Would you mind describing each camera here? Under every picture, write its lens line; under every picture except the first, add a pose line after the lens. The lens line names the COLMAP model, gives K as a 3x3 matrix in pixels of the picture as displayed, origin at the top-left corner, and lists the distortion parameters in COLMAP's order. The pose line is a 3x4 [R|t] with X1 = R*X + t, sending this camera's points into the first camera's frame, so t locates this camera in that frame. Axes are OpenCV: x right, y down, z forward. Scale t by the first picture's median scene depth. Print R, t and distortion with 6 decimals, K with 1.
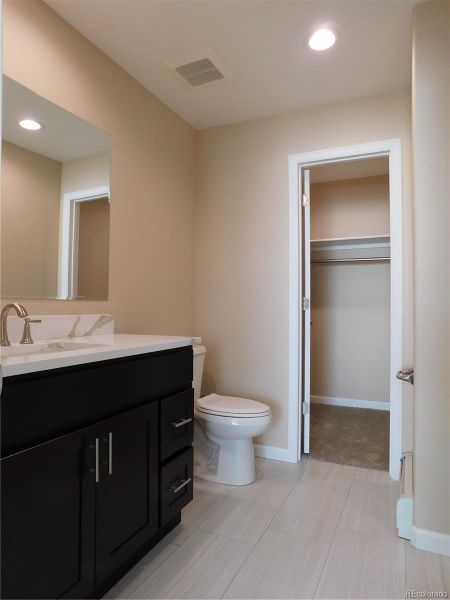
lens RADIAL K [[399.9, 0, 224.0], [0, 399.9, 299.2], [0, 0, 1]] dist [-0.004407, -0.000617]
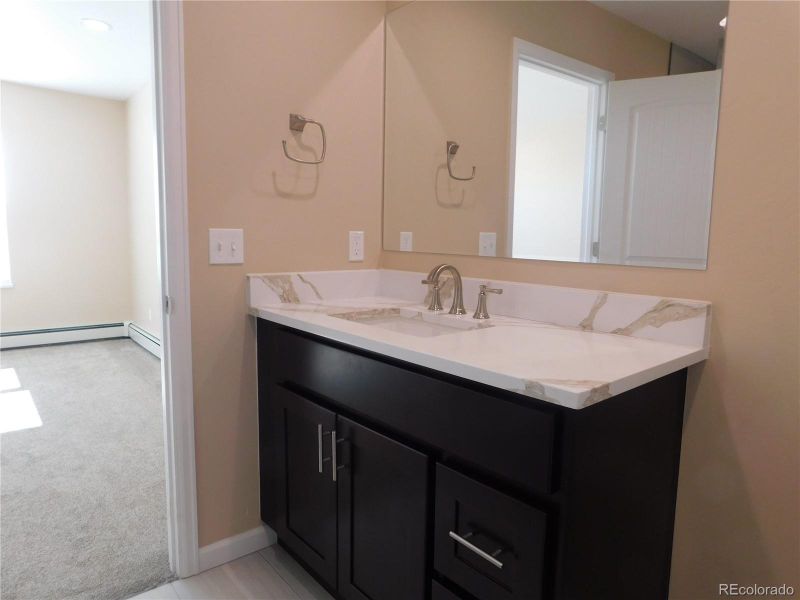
lens RADIAL K [[533.2, 0, 398.8], [0, 533.2, 303.7], [0, 0, 1]] dist [-0.004407, -0.000617]
pose [[-0.435312, 0.101706, -0.894516, 0.394871], [-0.001746, 0.993501, 0.113810, -0.025762], [0.900278, 0.051105, -0.432305, 1.054690]]
